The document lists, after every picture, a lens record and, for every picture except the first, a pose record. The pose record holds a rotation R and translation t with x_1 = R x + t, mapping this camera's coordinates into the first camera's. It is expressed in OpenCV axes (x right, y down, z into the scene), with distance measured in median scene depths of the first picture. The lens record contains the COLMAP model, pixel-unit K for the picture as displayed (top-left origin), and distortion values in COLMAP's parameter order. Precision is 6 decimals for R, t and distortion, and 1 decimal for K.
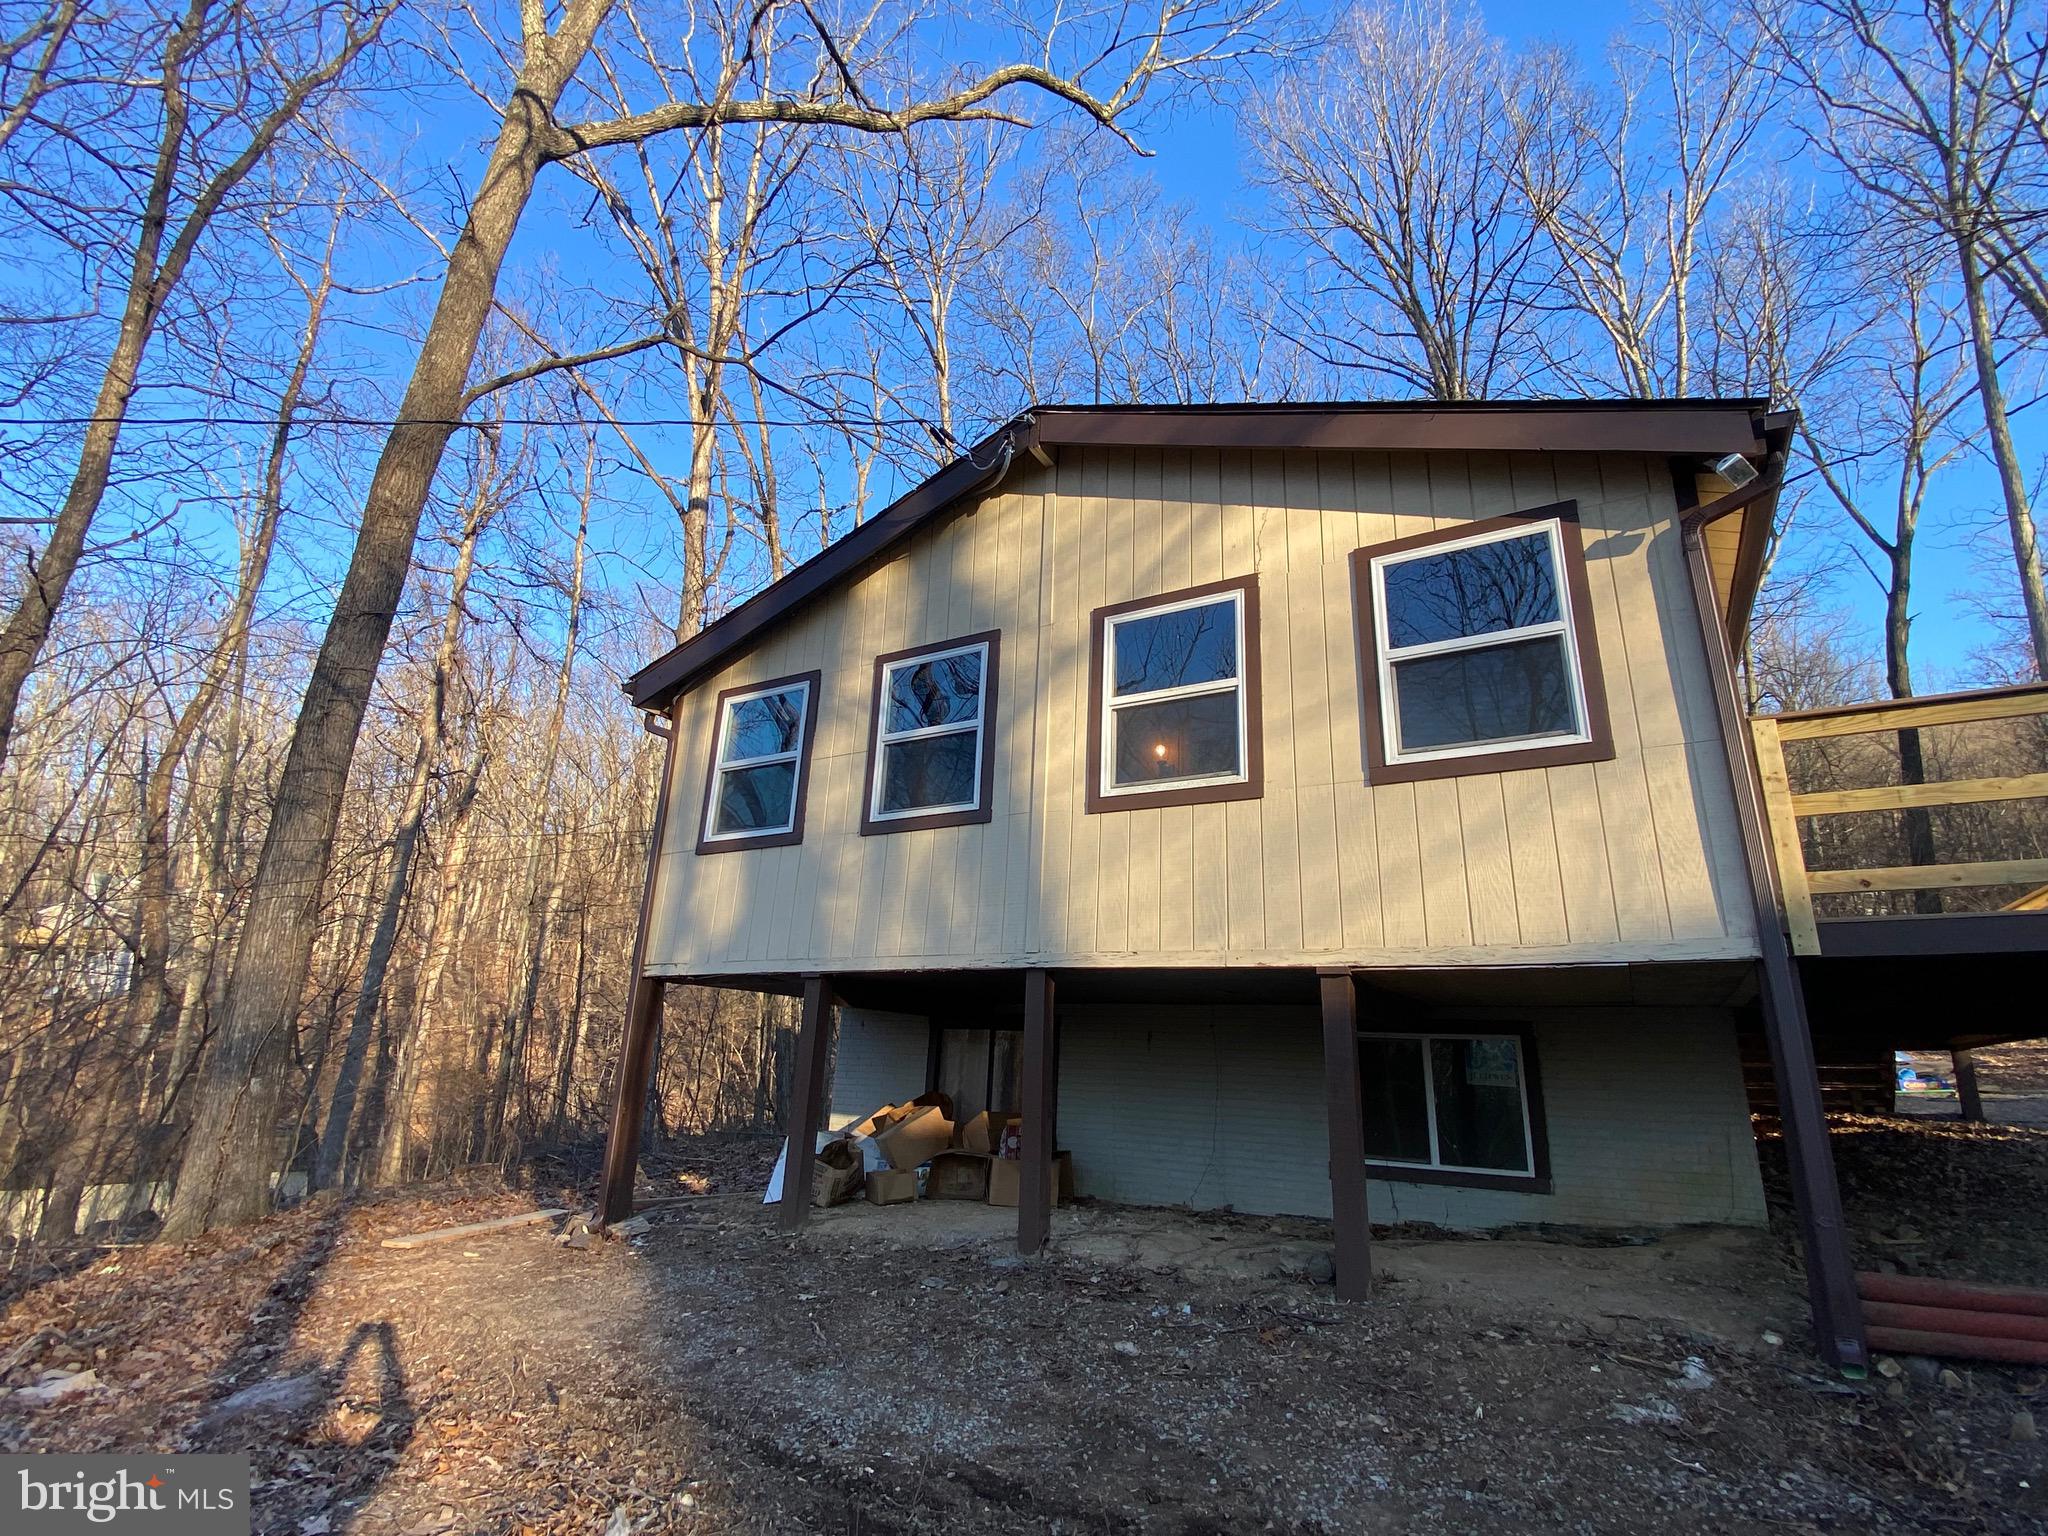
lens RADIAL K [[961.3, 0, 1023.6], [0, 961.3, 766.5], [0, 0, 1]] dist [-0.025230, -0.000903]
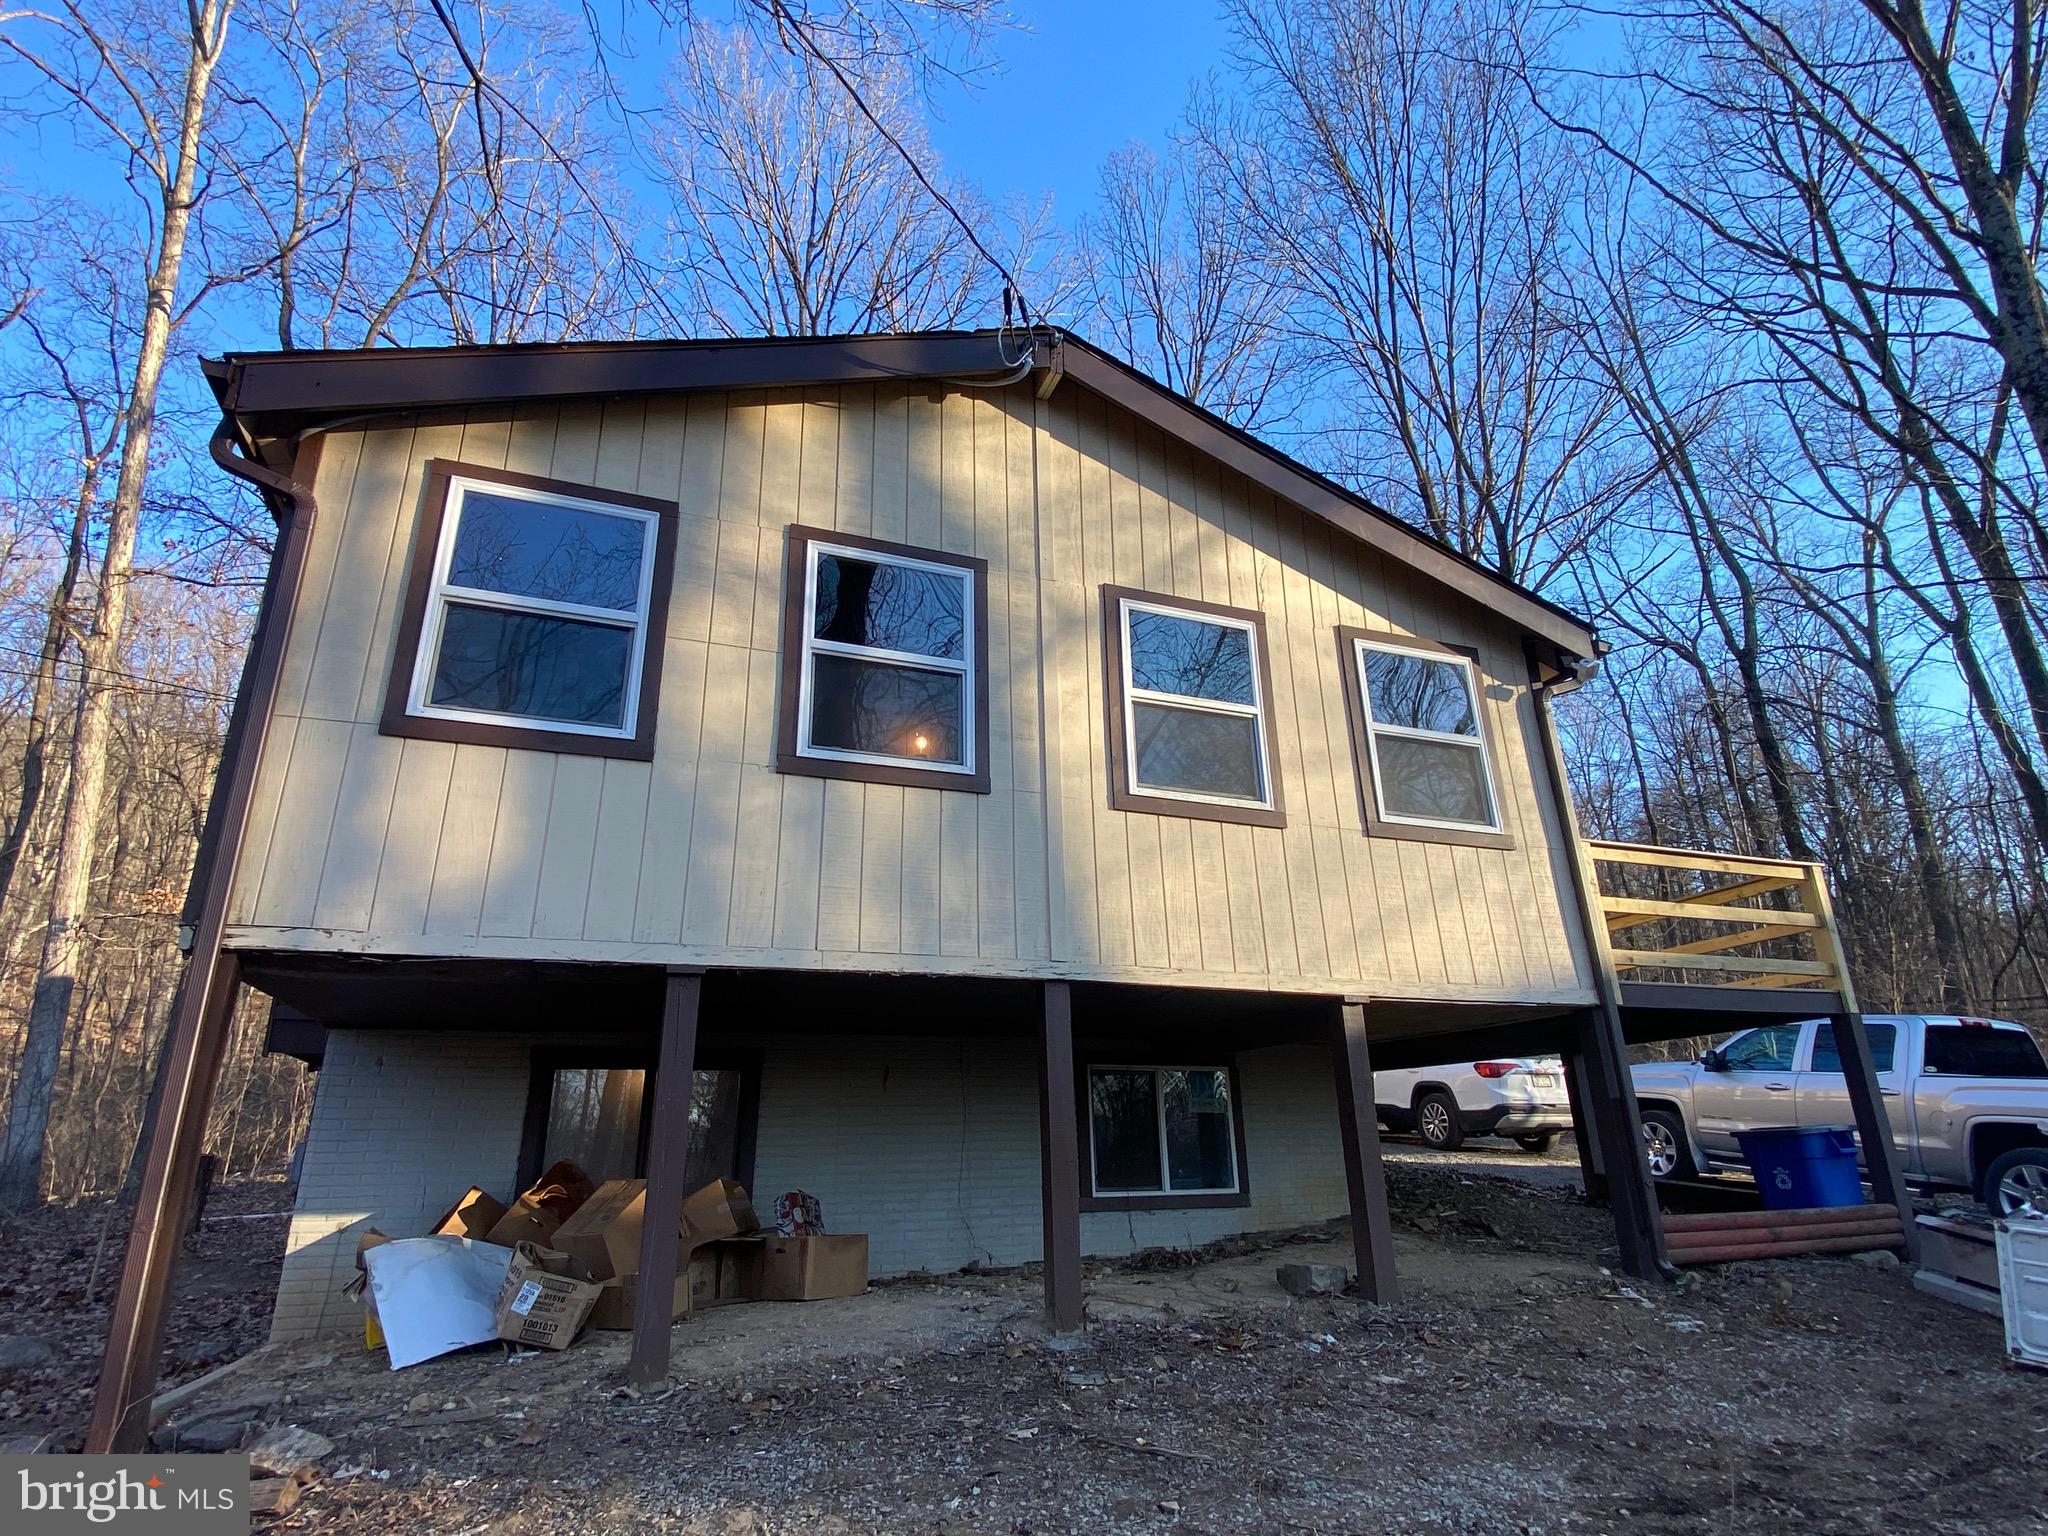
lens RADIAL K [[1035.0, 0, 1022.2], [0, 1035.0, 773.6], [0, 0, 1]] dist [-0.004751, -0.001143]
pose [[0.626326, 0.213155, 0.749854, -0.672190], [-0.194204, 0.974229, -0.114725, 0.136616], [-0.754984, -0.073769, 0.651581, 0.429883]]
